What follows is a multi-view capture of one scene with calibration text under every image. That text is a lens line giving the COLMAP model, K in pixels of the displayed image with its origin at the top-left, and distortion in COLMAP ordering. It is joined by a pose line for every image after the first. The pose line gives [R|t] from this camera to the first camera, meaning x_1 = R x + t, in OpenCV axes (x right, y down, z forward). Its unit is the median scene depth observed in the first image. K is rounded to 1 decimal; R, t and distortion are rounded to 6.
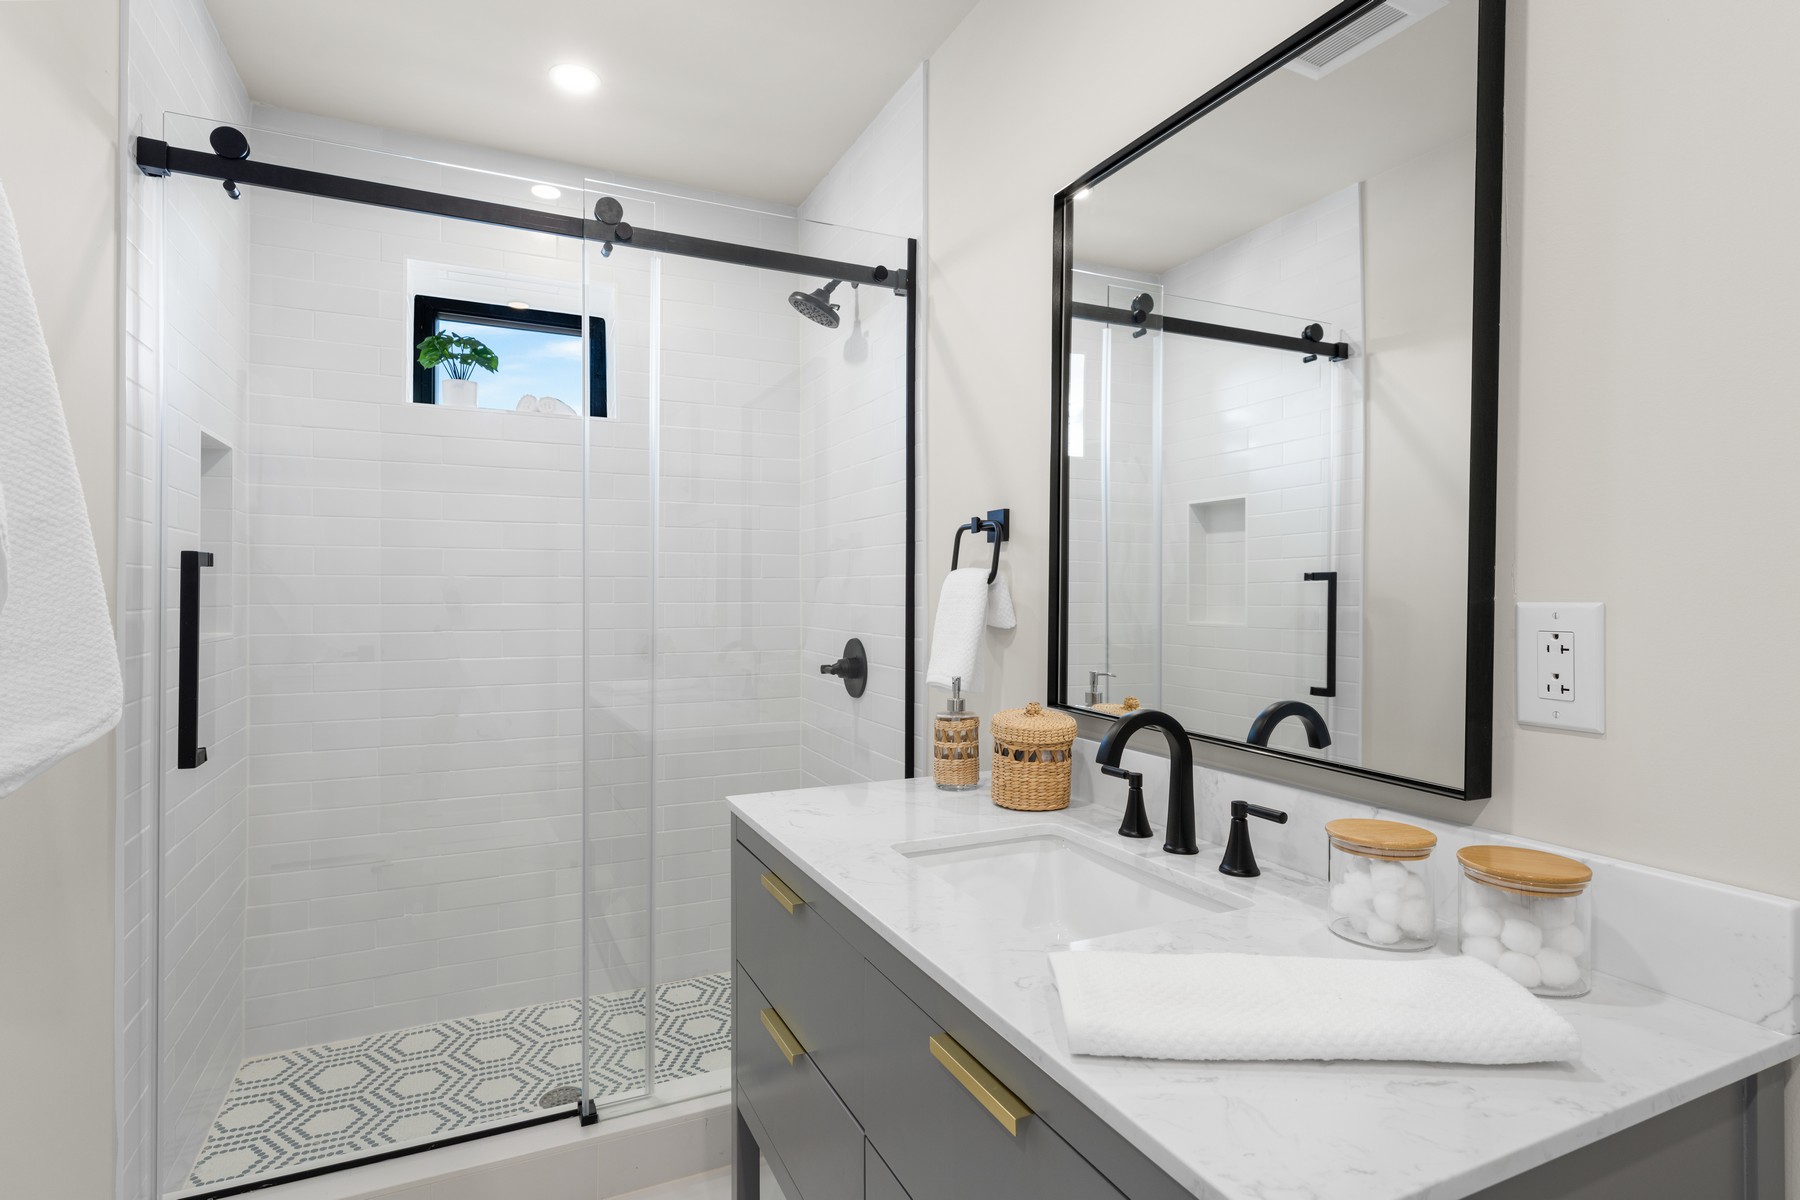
lens RADIAL K [[934.2, 0, 893.9], [0, 934.2, 592.5], [0, 0, 1]] dist [0.000199, -0.002420]
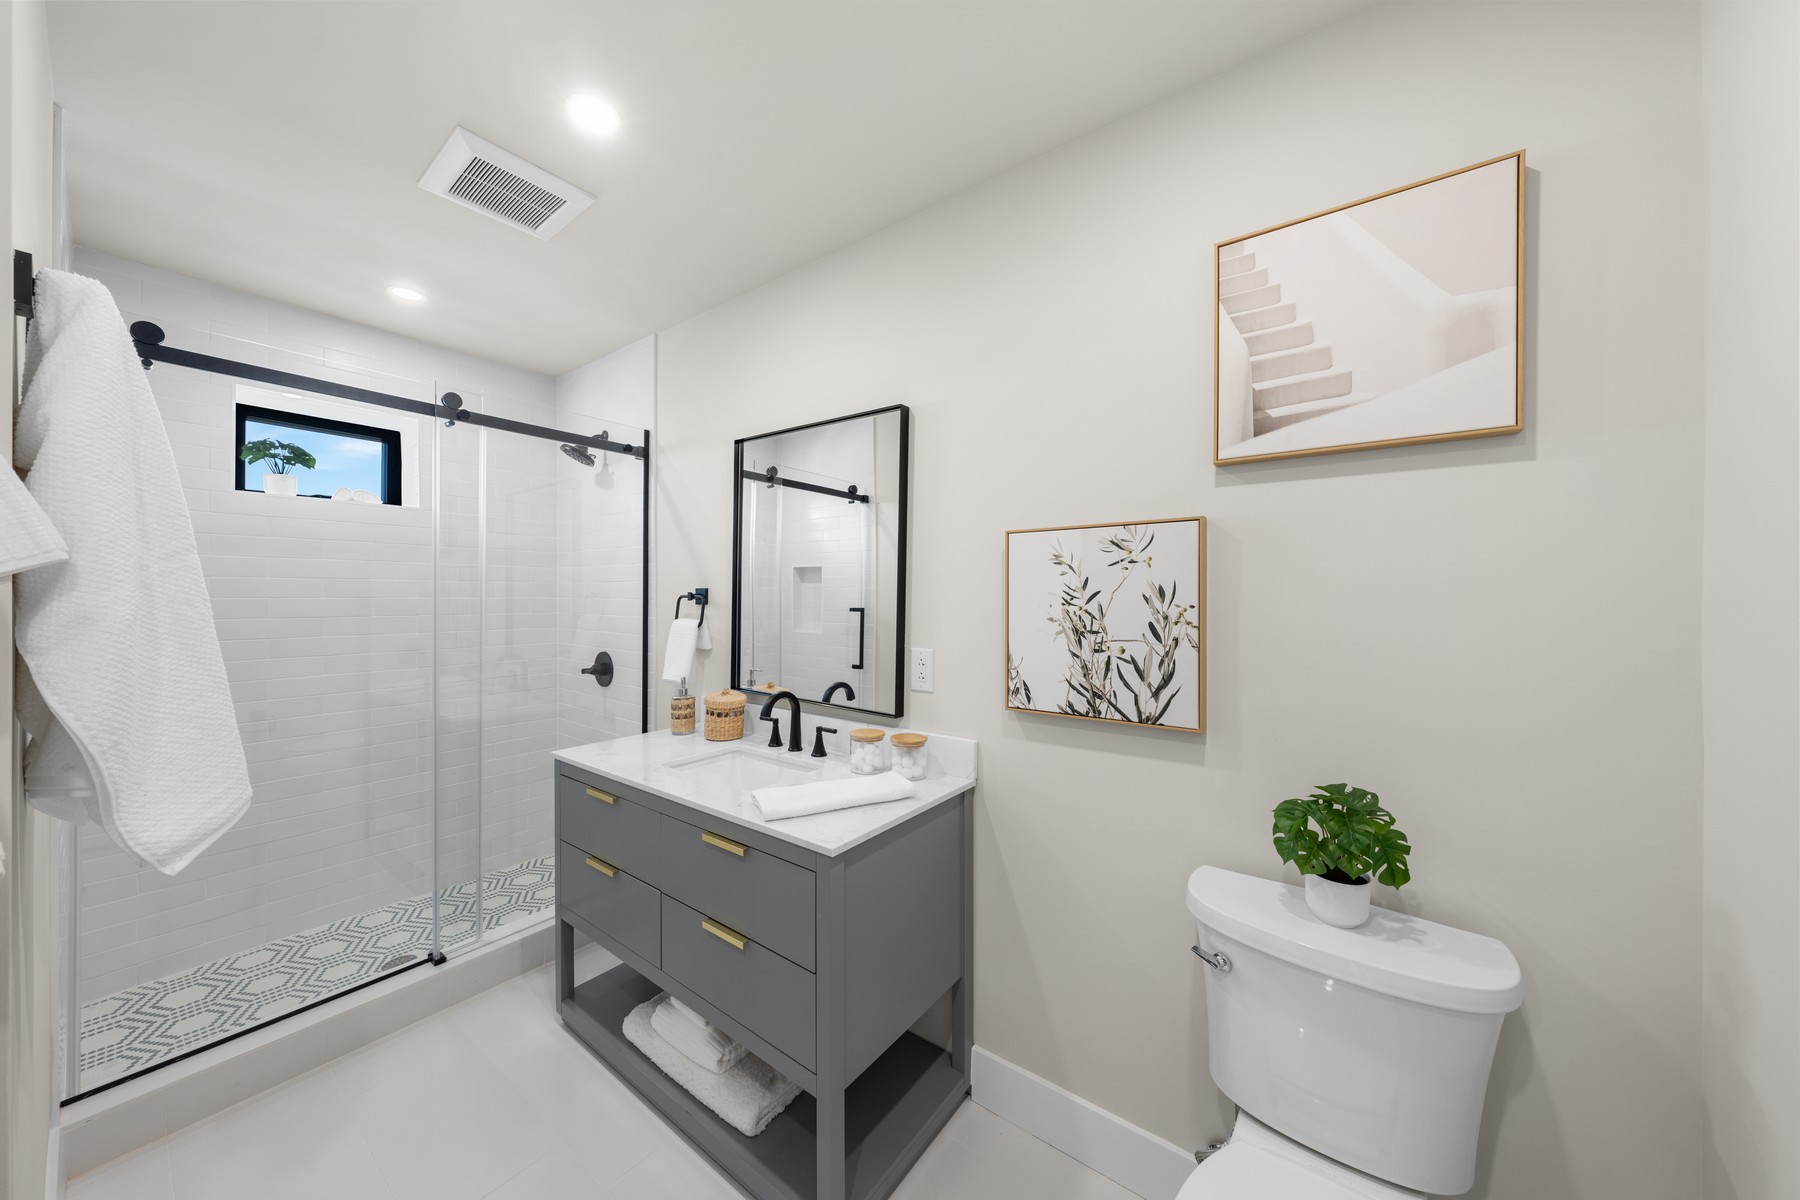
lens RADIAL K [[607.9, 0, 905.4], [0, 607.9, 593.0], [0, 0, 1]] dist [-0.003505, -0.000179]
pose [[0.879066, 0.003781, 0.476686, -0.113856], [-0.002434, 0.999991, -0.003444, -0.071879], [-0.476694, 0.001867, 0.879067, -0.301558]]
